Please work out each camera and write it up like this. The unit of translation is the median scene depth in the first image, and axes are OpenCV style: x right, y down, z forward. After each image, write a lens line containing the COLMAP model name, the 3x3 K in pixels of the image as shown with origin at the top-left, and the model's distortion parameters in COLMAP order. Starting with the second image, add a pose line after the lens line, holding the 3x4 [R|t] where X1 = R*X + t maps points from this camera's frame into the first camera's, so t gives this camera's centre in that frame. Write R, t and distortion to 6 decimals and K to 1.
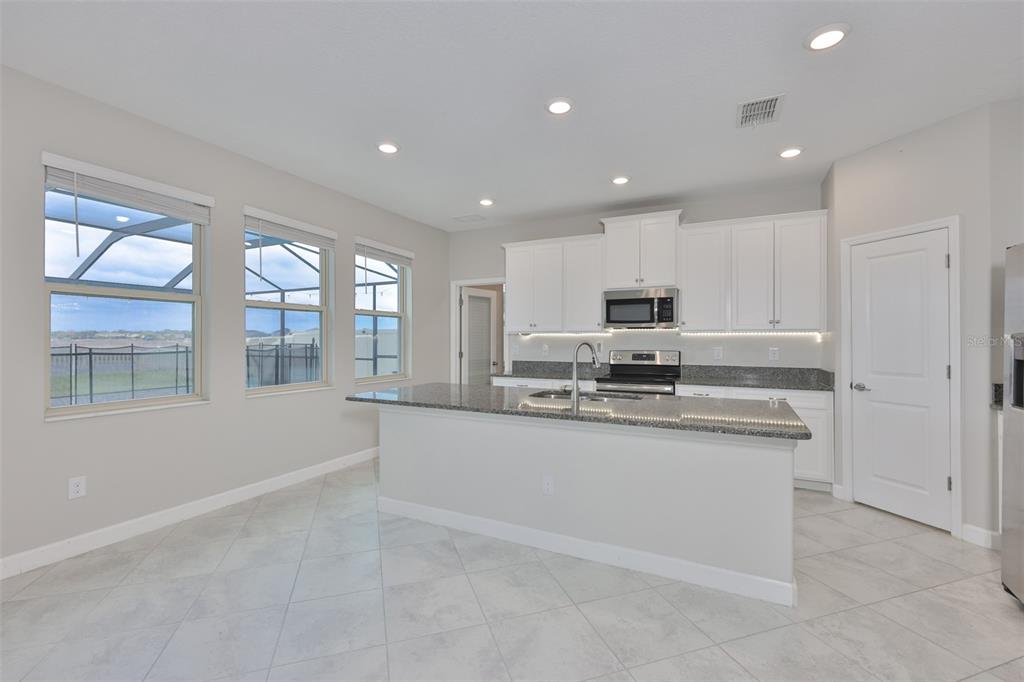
lens RADIAL K [[430.0, 0, 534.5], [0, 430.0, 340.4], [0, 0, 1]] dist [-0.002477, -0.000124]
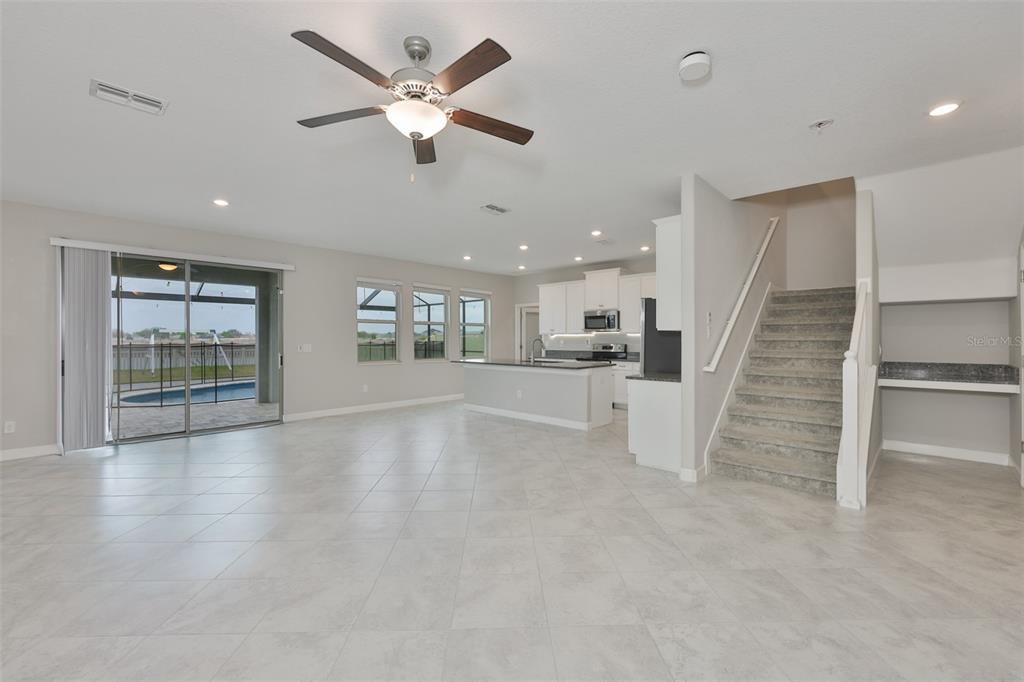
lens RADIAL K [[430.0, 0, 534.5], [0, 430.0, 340.4], [0, 0, 1]] dist [-0.002477, -0.000124]
pose [[0.958291, 0.002604, -0.285781, 0.465794], [-0.002230, 0.999996, 0.001635, 0.005836], [0.285784, -0.000930, 0.958294, -0.792789]]
